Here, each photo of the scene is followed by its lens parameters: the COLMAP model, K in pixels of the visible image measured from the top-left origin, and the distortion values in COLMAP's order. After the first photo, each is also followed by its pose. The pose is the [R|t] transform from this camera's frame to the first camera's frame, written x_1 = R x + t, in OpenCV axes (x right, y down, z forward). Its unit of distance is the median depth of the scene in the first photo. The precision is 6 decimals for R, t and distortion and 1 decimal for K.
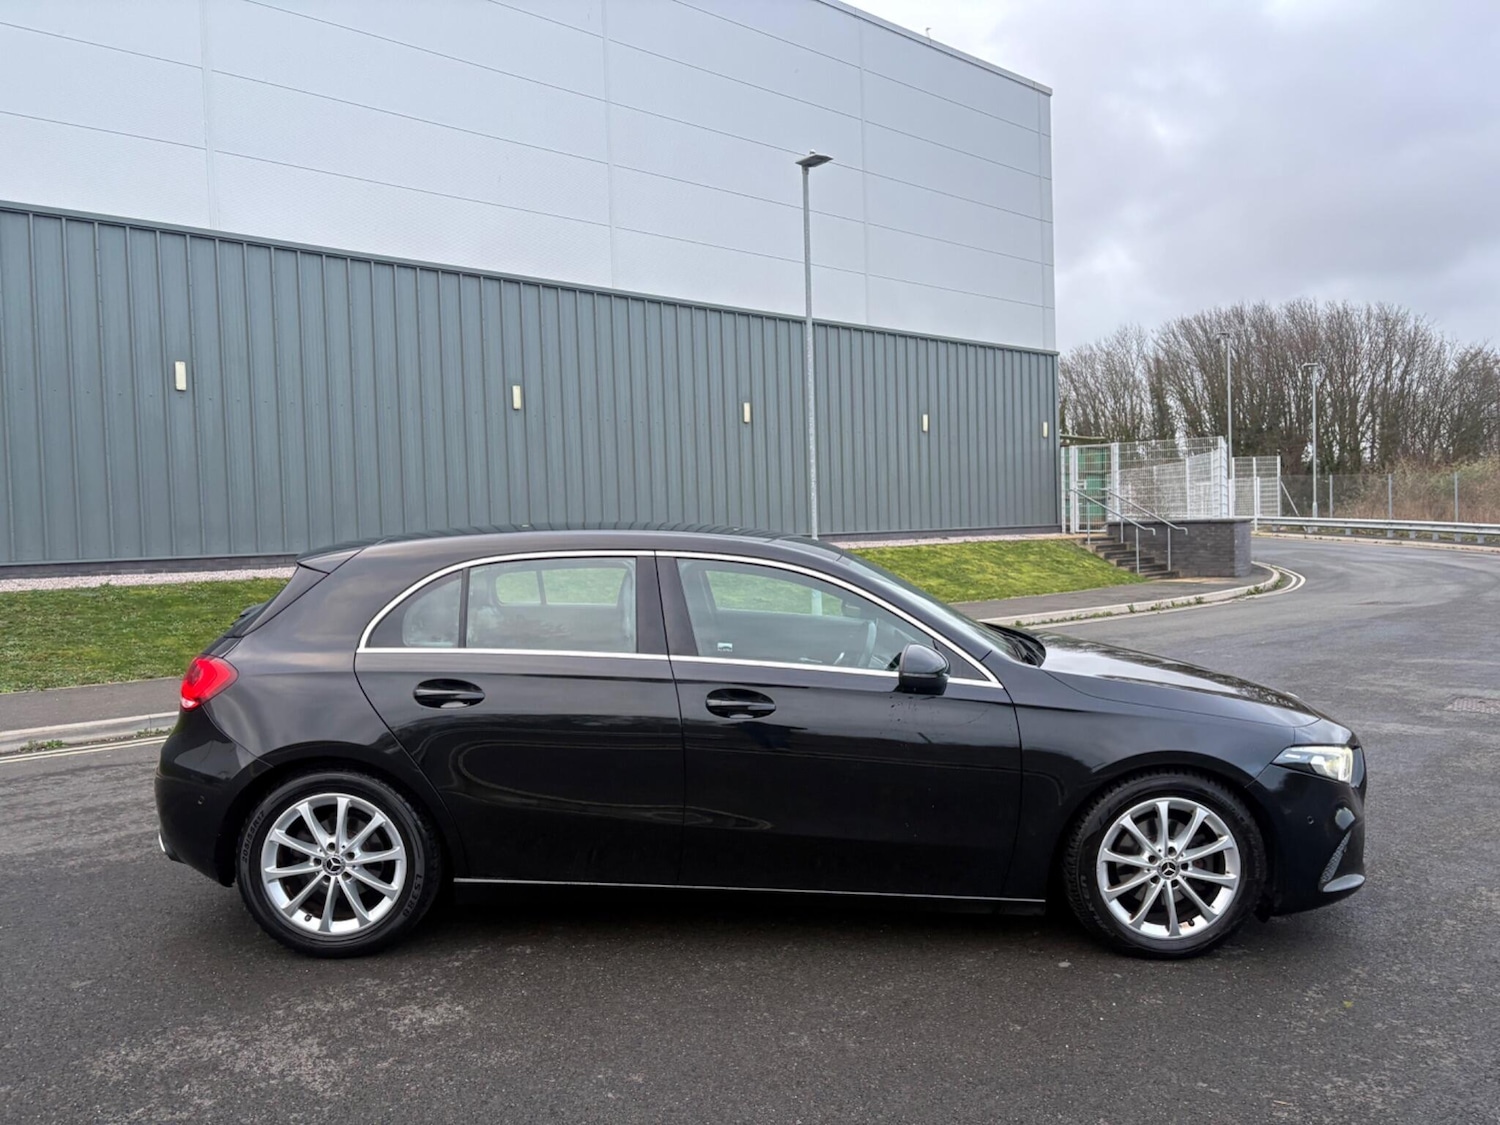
lens RADIAL K [[1146.4, 0, 743.0], [0, 1146.4, 565.7], [0, 0, 1]] dist [0.044110, -0.048327]
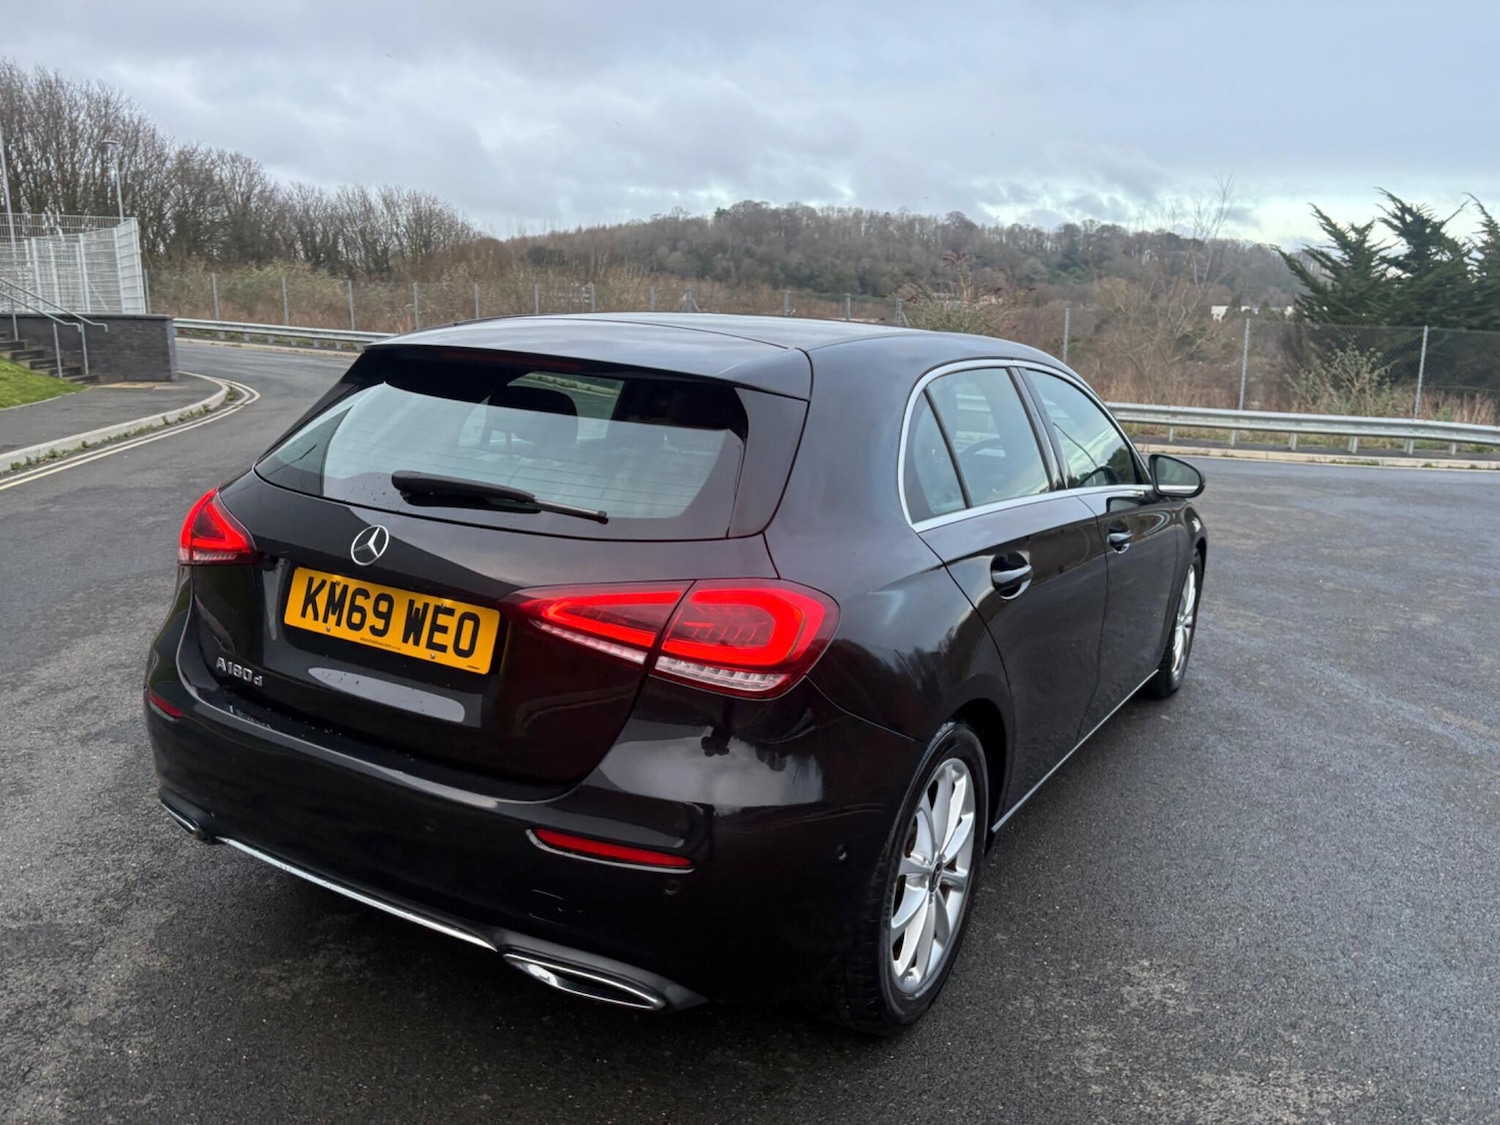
lens RADIAL K [[1146.4, 0, 771.6], [0, 1146.4, 570.9], [0, 0, 1]] dist [0.044110, -0.048327]
pose [[0.477783, -0.152949, 0.865061, -0.895921], [-0.000005, 0.984726, 0.174110, -0.009400], [-0.878478, -0.083191, 0.470484, 0.789144]]
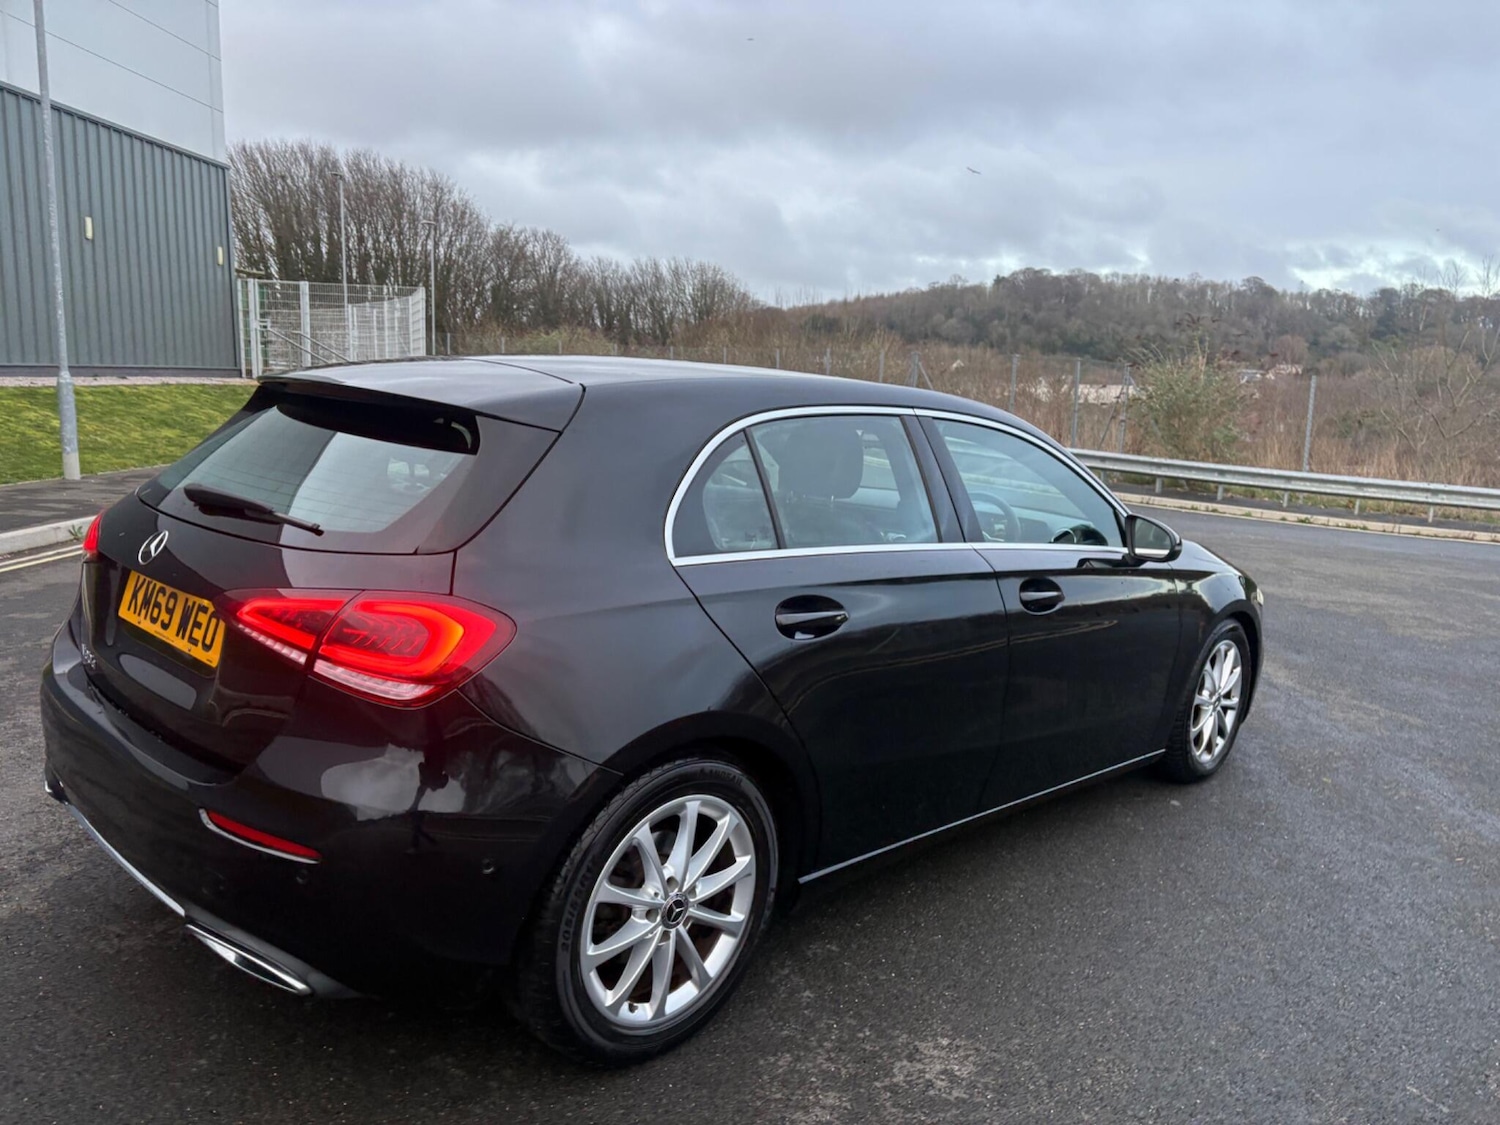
lens RADIAL K [[1146.4, 0, 767.6], [0, 1146.4, 572.0], [0, 0, 1]] dist [0.044110, -0.048327]
pose [[0.672936, -0.075274, 0.735860, -0.750230], [-0.024060, 0.992055, 0.123484, 0.002521], [-0.739309, -0.100802, 0.665779, 0.564694]]
